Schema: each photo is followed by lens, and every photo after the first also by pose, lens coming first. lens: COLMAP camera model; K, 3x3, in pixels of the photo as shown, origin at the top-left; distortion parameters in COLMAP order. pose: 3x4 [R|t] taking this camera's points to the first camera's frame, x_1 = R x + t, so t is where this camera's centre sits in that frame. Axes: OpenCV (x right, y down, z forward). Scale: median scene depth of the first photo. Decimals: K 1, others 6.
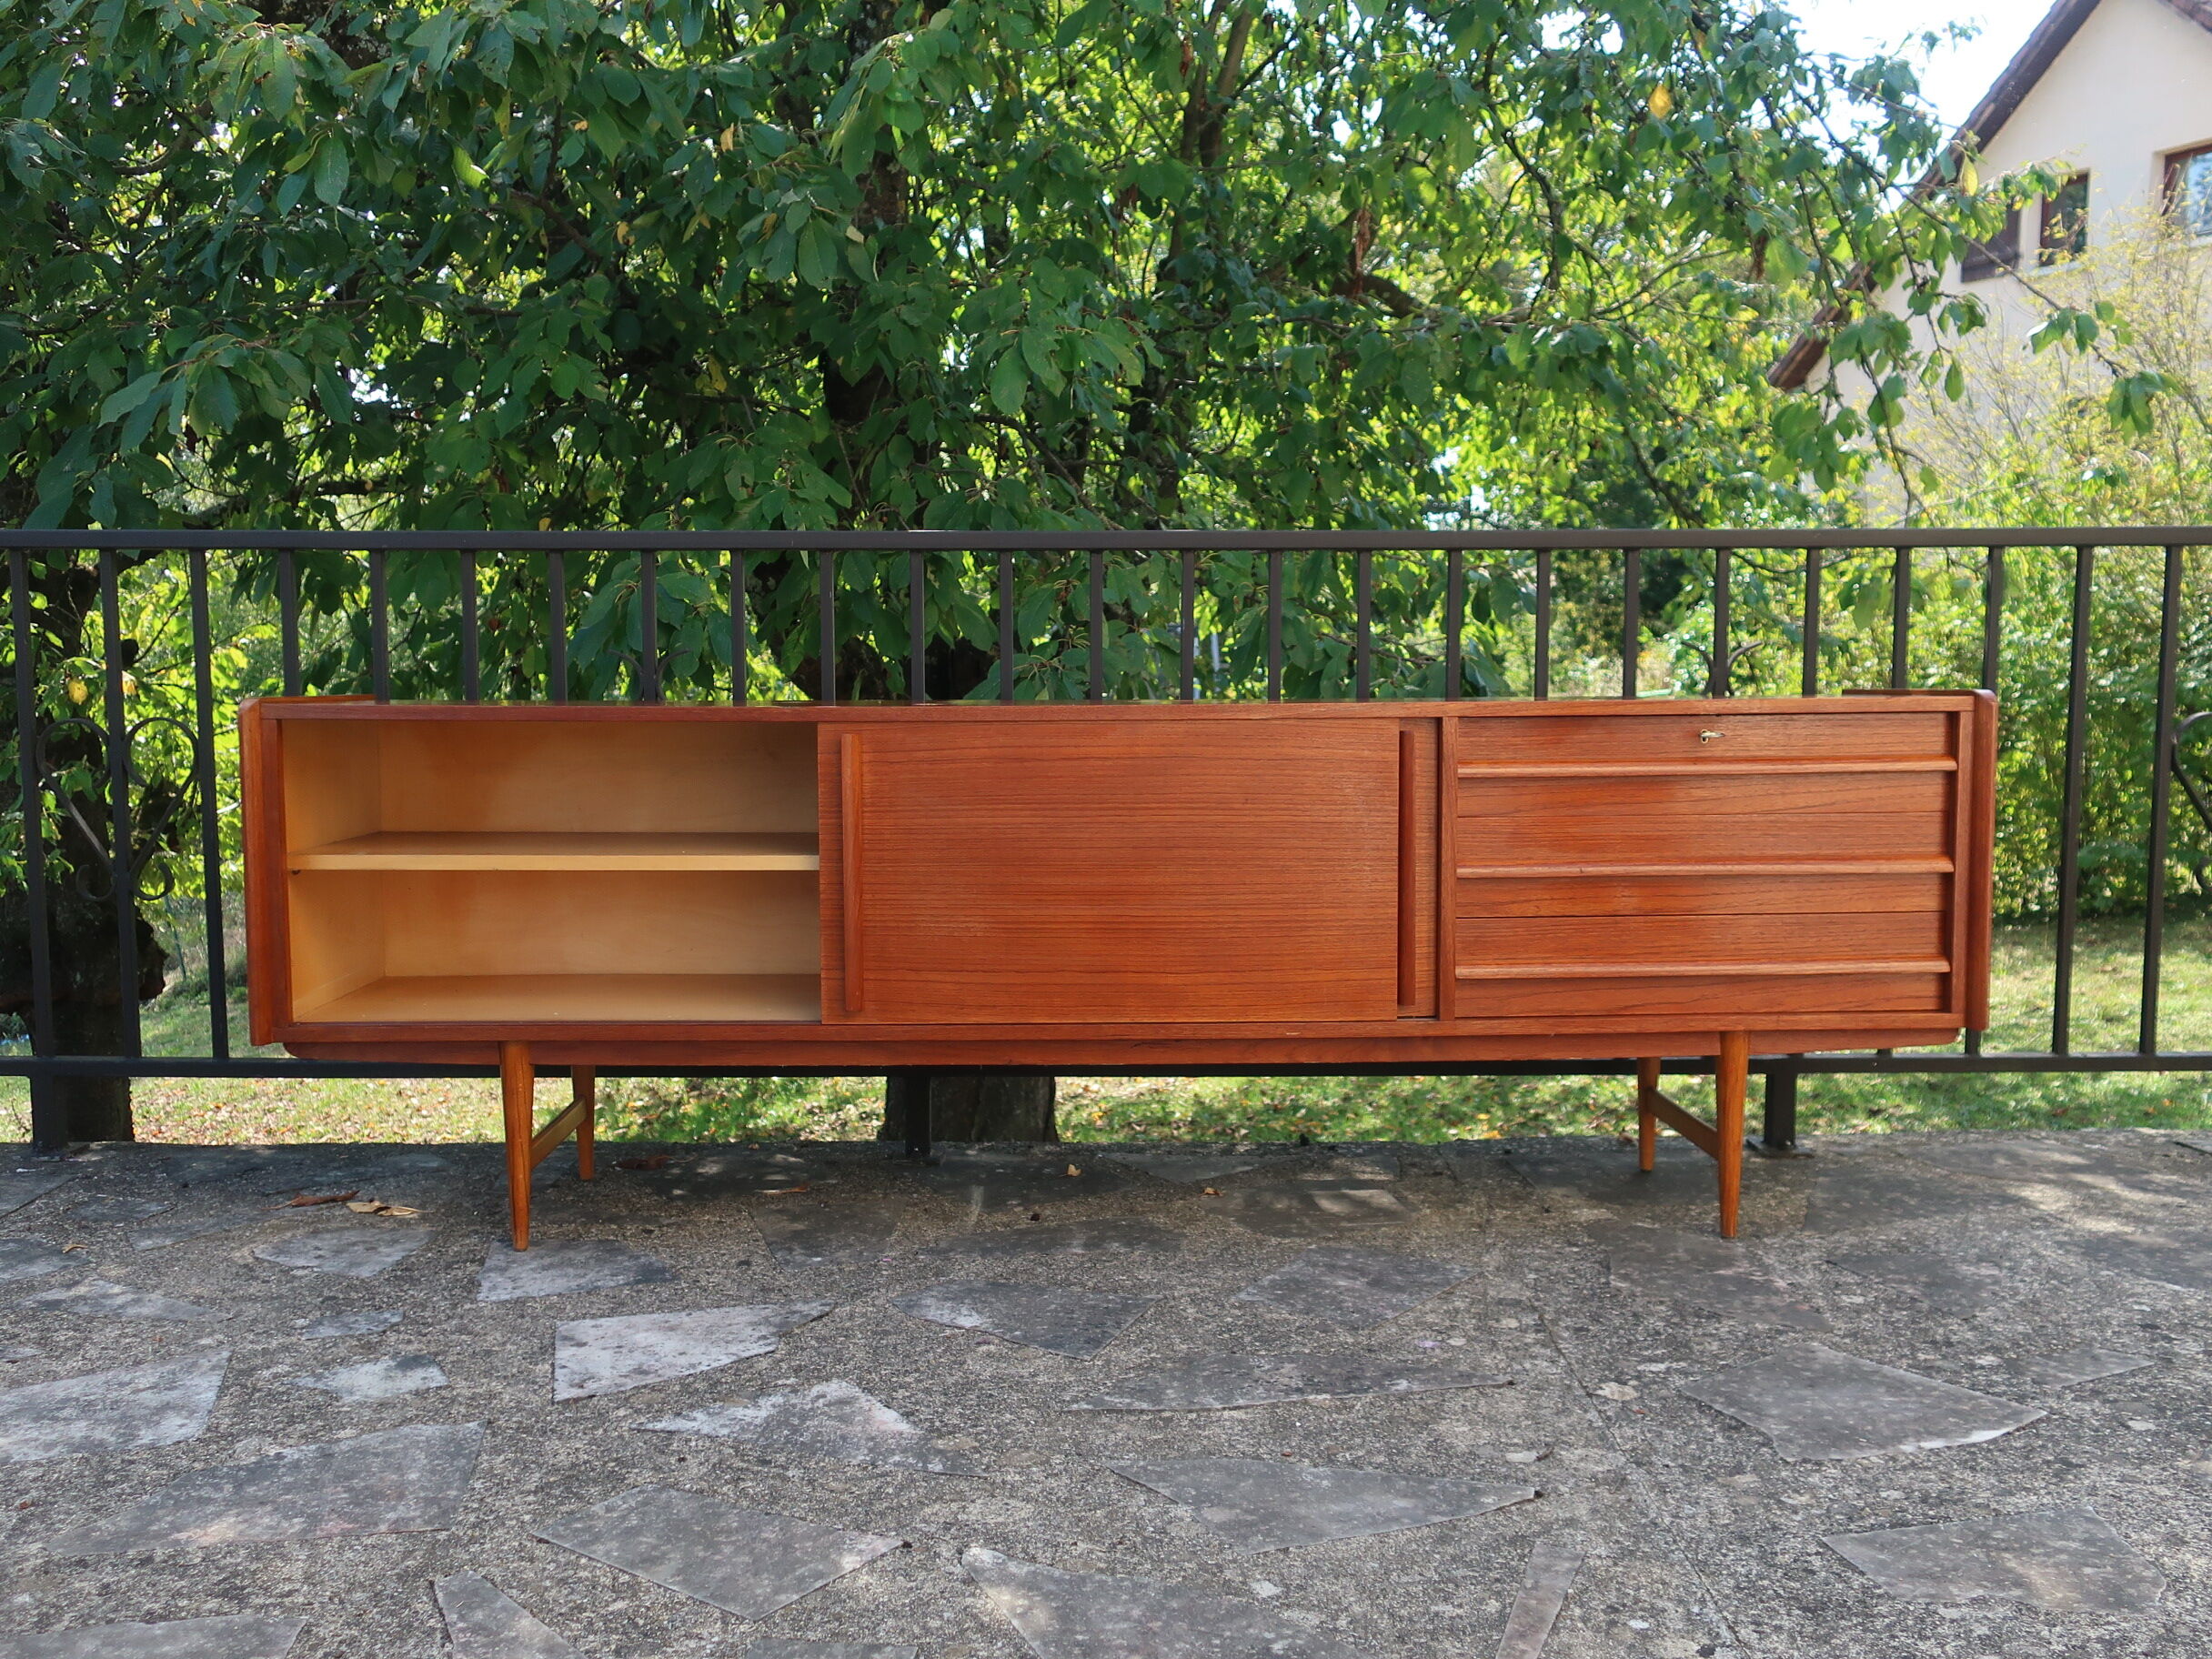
lens RADIAL K [[1906.3, 0, 1091.3], [0, 1906.3, 839.5], [0, 0, 1]] dist [-0.012135, 0.010254]
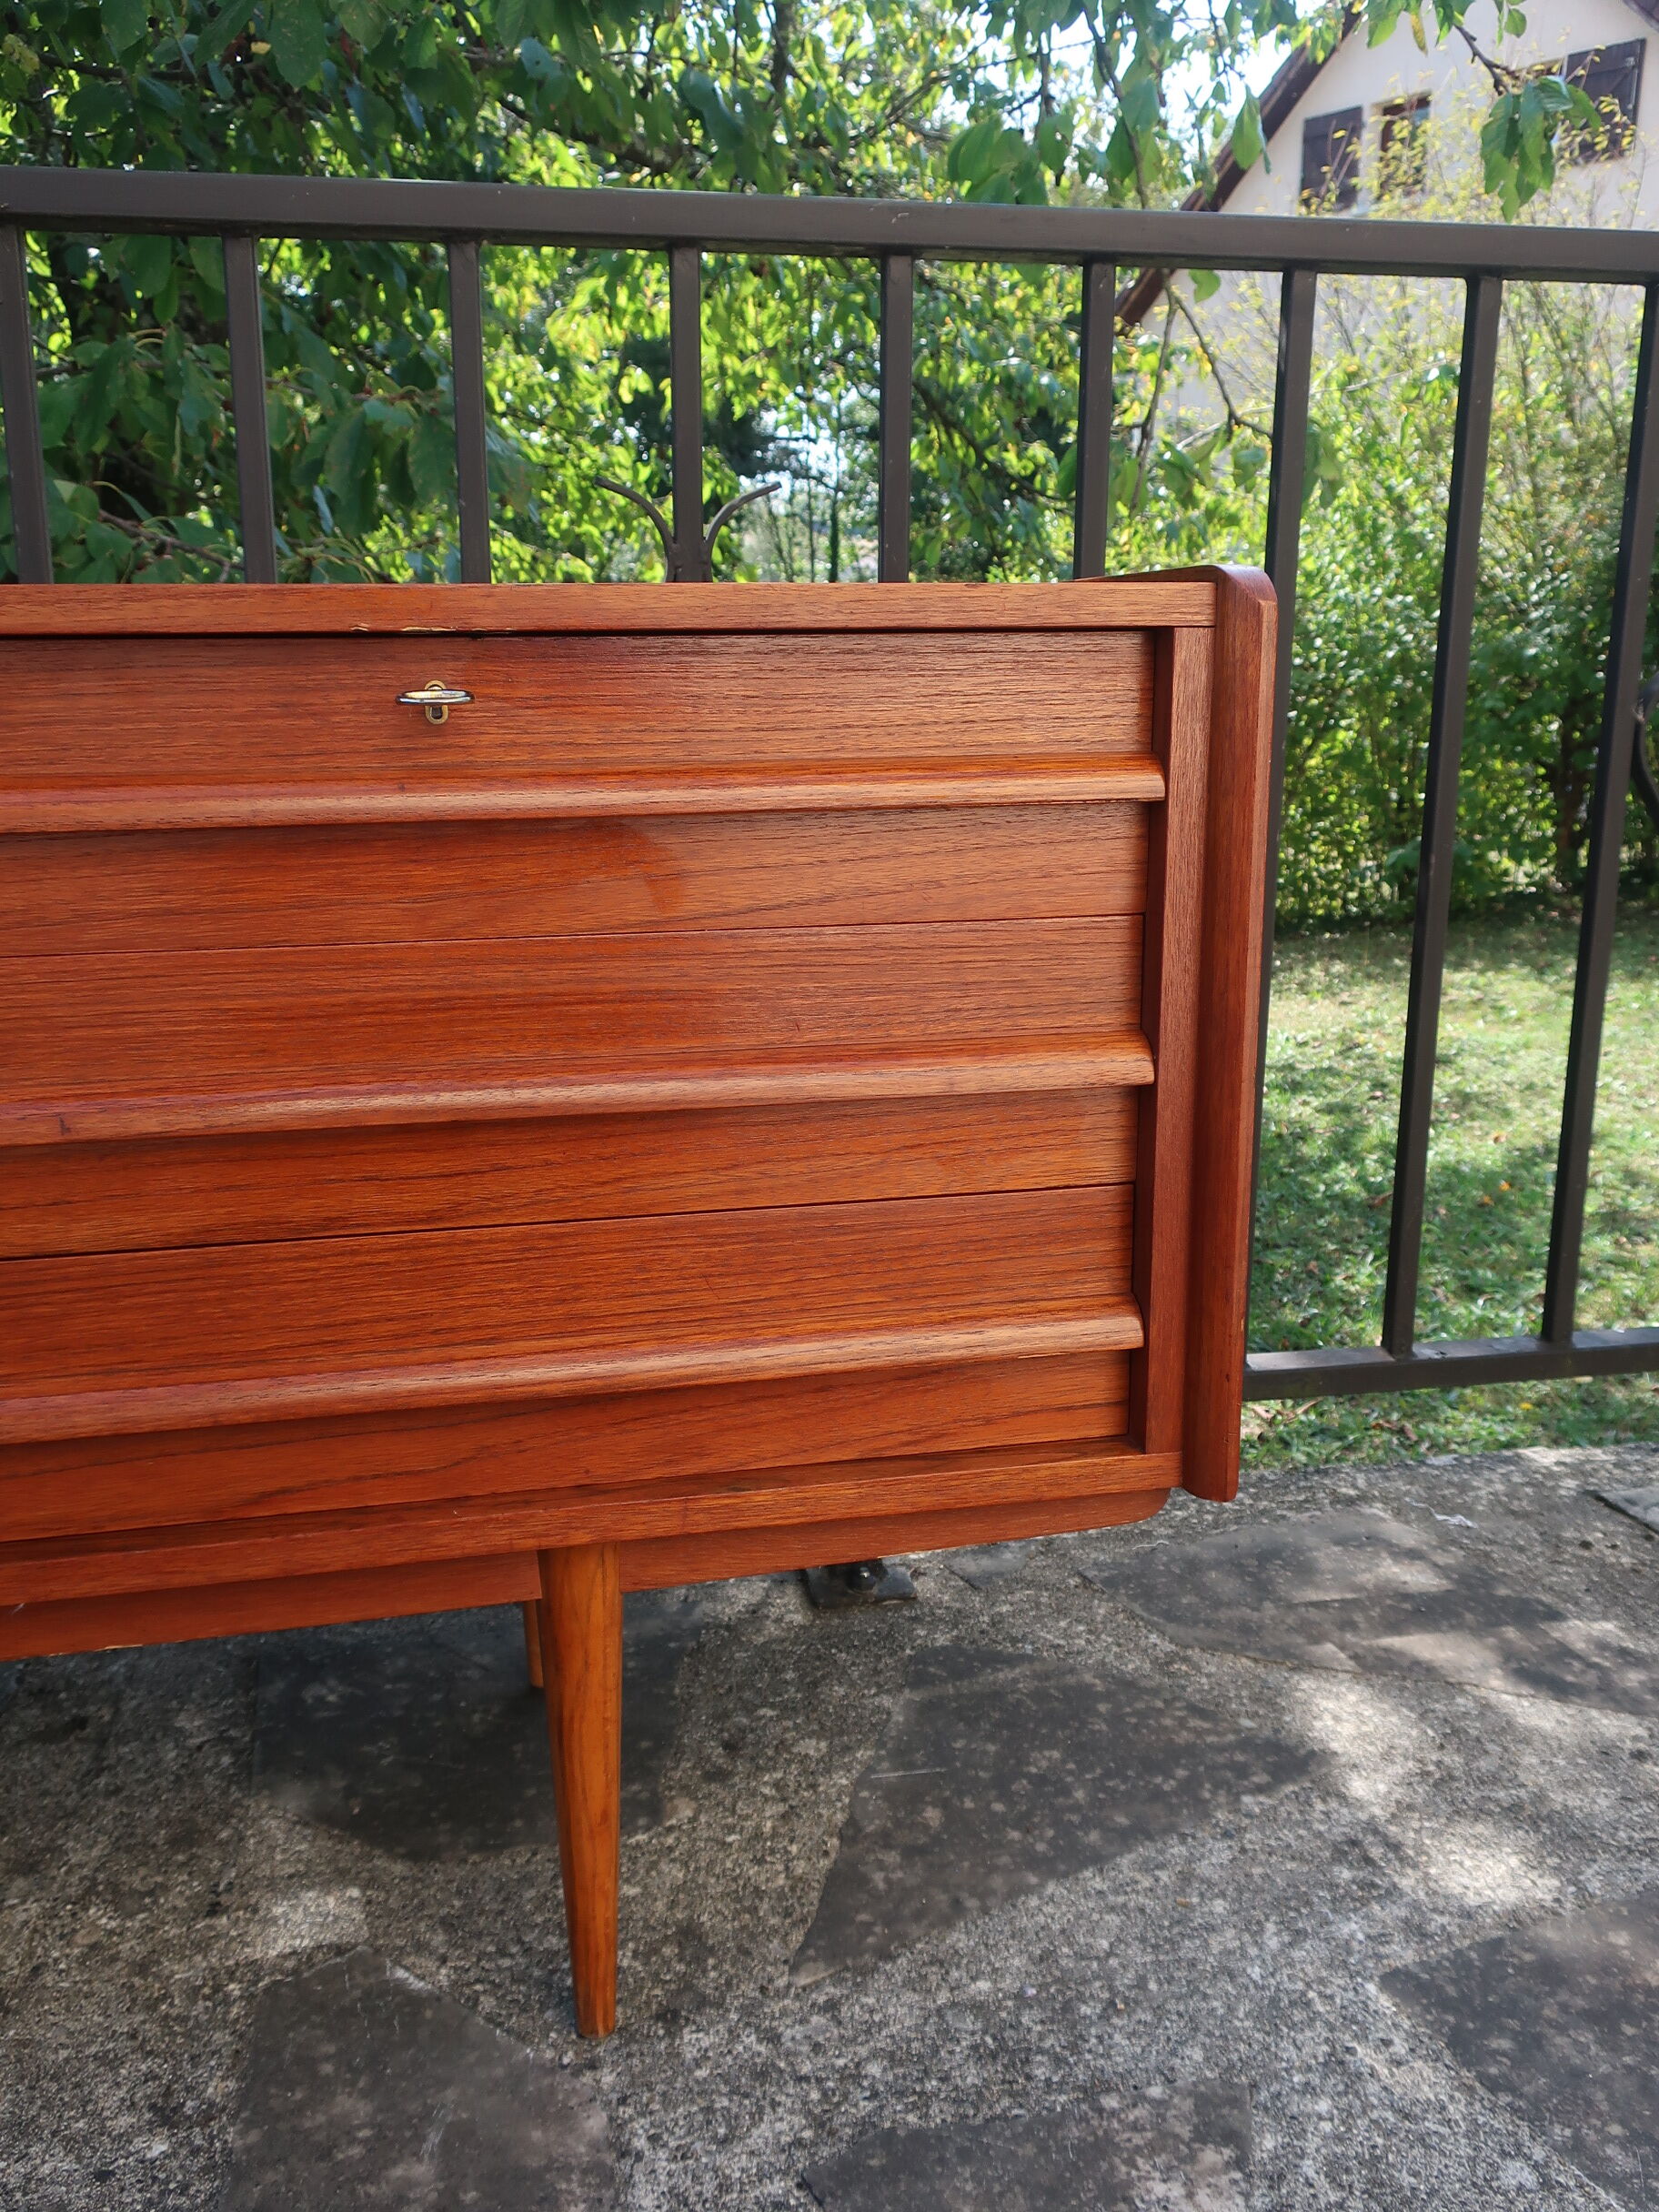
lens RADIAL K [[1906.3, 0, 836.2], [0, 1906.3, 1108.5], [0, 0, 1]] dist [-0.012135, 0.010254]
pose [[0.980537, -0.040674, 0.192074, 0.098764], [0.011556, 0.988566, 0.150348, -0.010226], [-0.195993, -0.145202, 0.969795, 0.201198]]
